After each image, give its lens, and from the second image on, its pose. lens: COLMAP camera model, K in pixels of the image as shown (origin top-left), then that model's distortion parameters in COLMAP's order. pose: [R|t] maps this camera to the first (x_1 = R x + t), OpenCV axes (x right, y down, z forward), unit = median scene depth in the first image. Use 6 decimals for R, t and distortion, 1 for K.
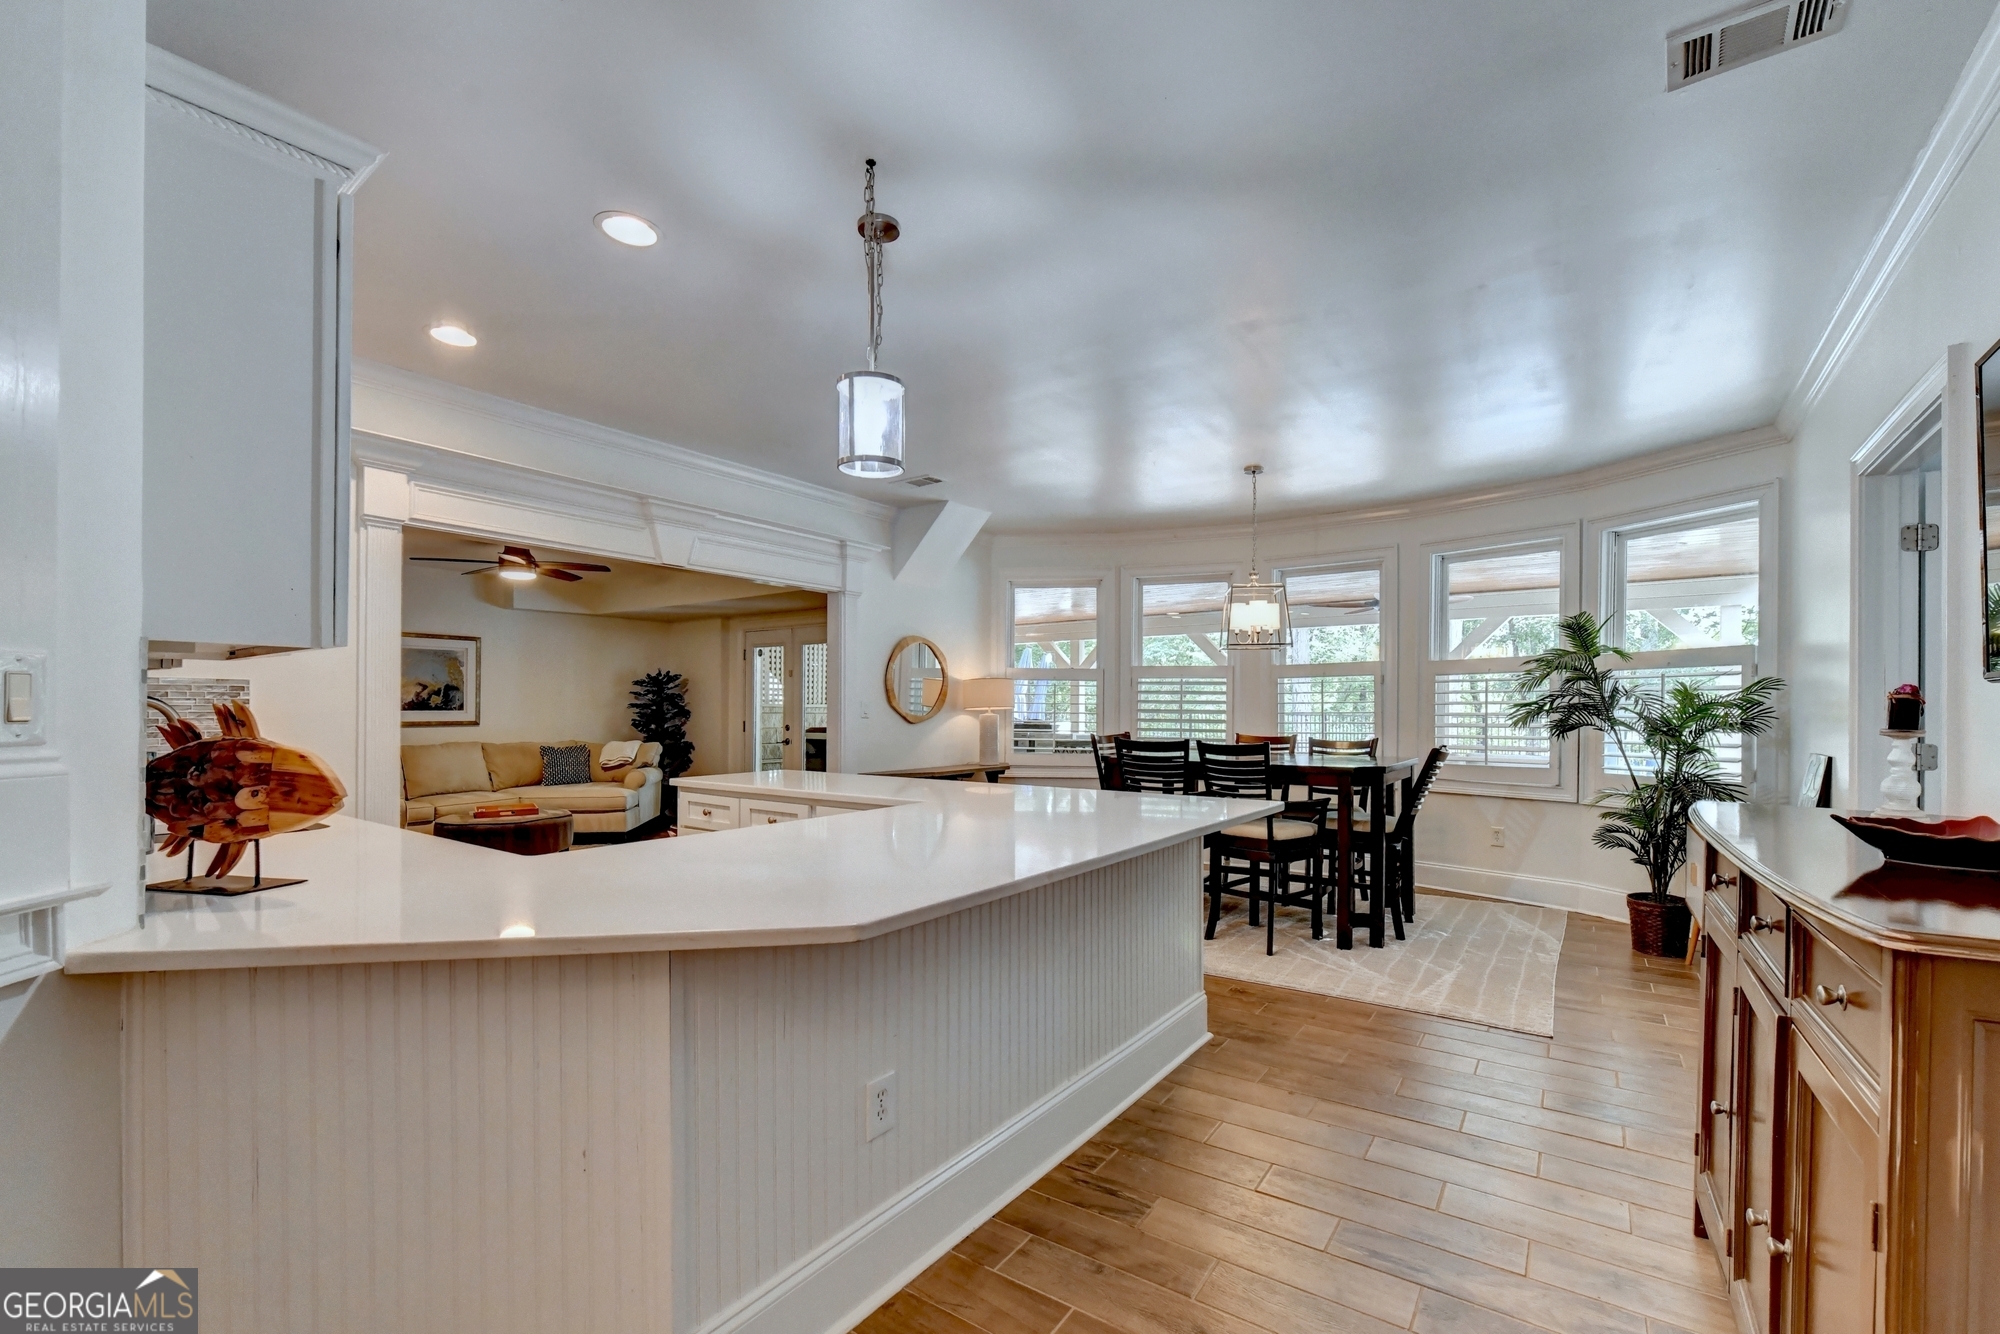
lens RADIAL K [[828.9, 0, 1013.9], [0, 828.9, 692.1], [0, 0, 1]] dist [-0.001937, -0.003206]
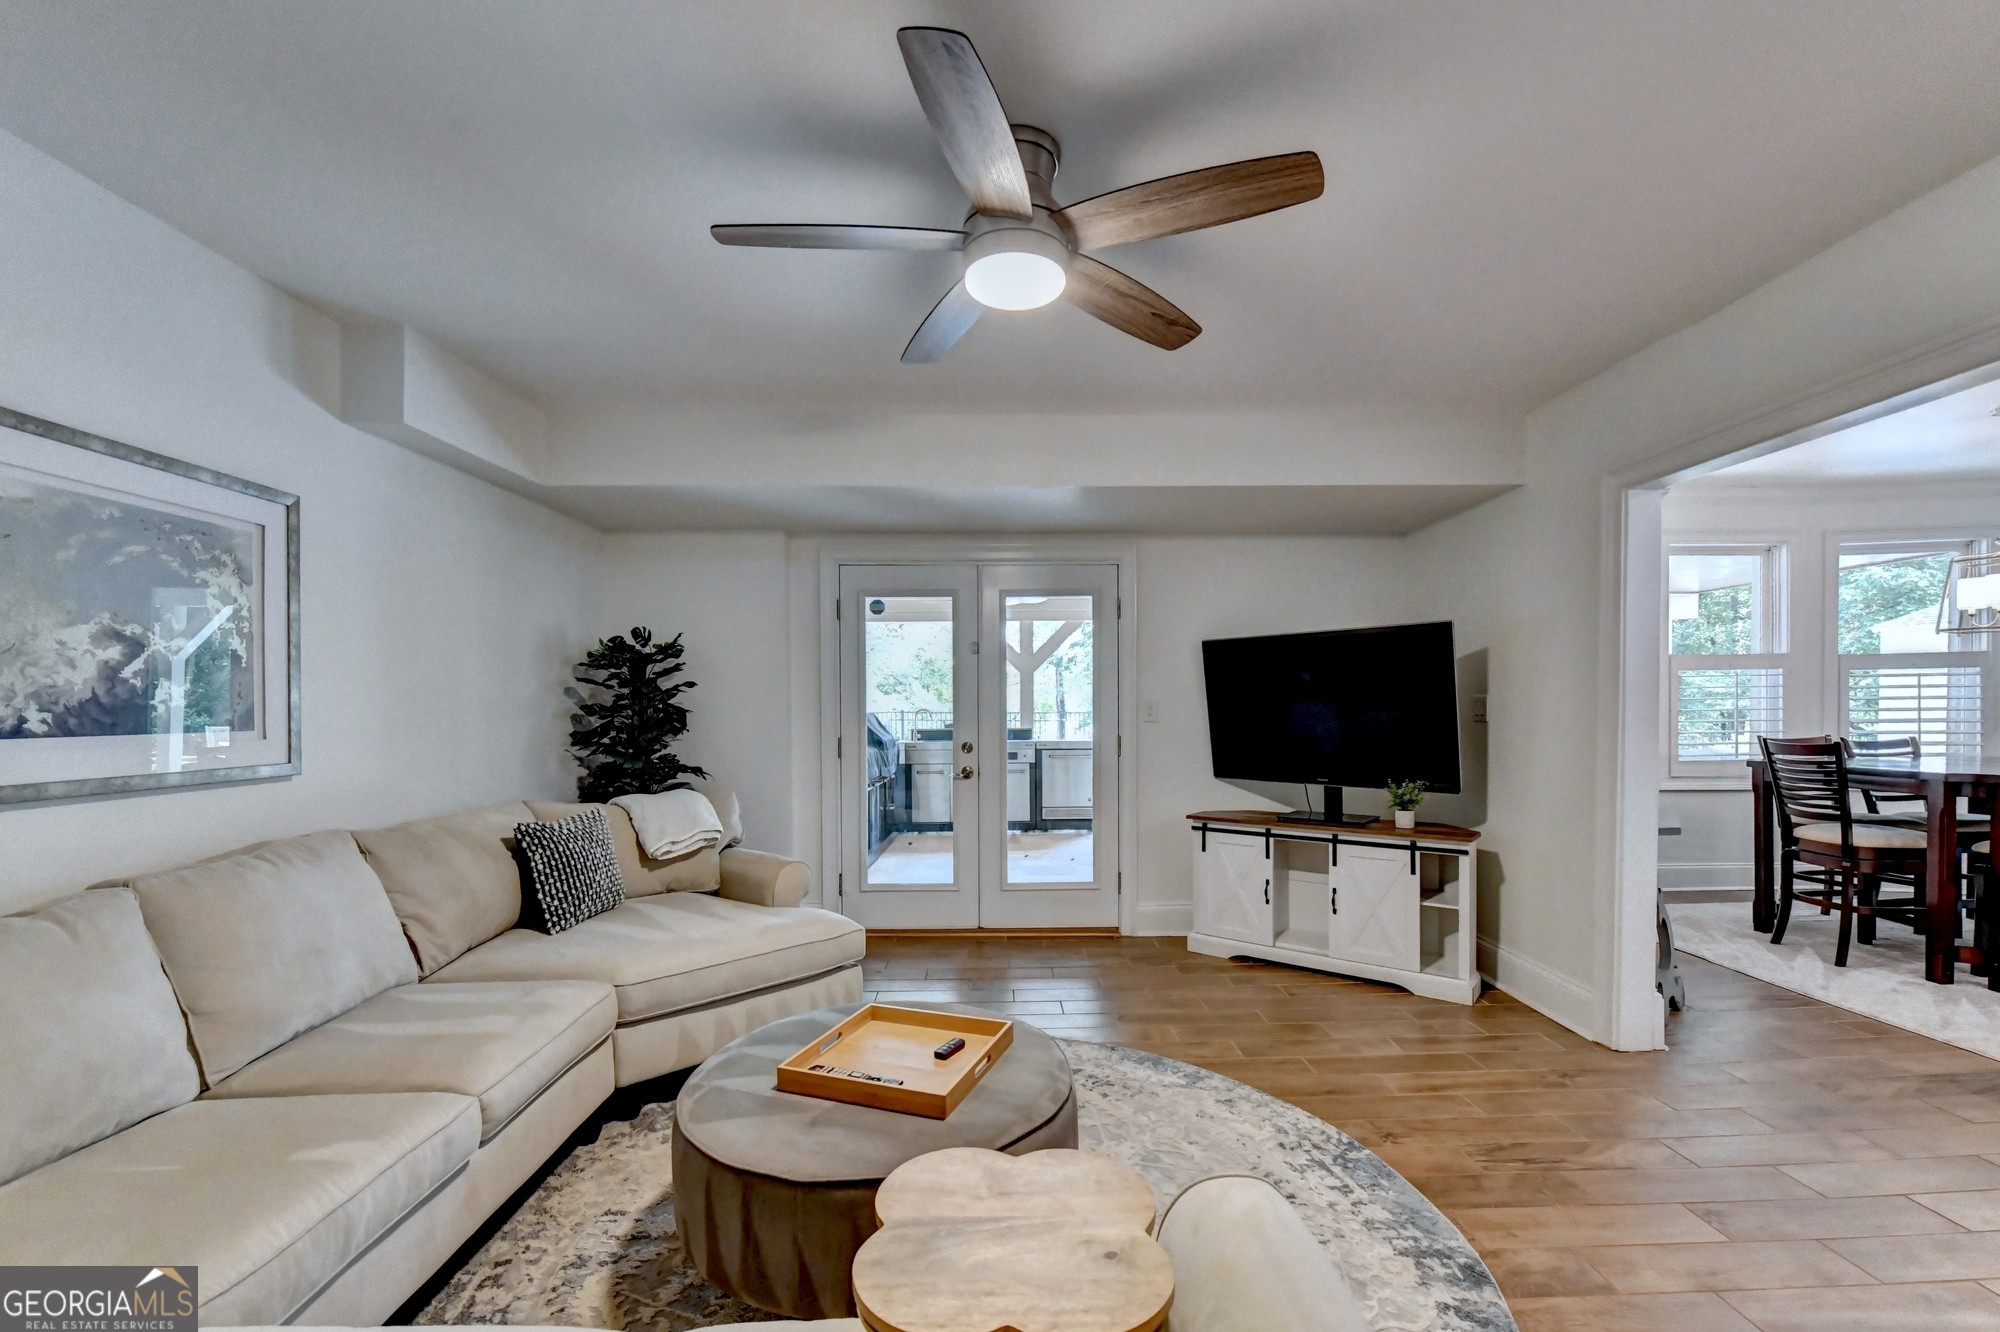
lens RADIAL K [[847.3, 0, 1023.2], [0, 847.3, 718.9], [0, 0, 1]] dist [0.000089, 0.000076]
pose [[0.786876, -0.014682, 0.616936, -0.641529], [-0.003847, 0.999581, 0.028695, 0.008601], [-0.617099, -0.024953, 0.786490, 0.586718]]
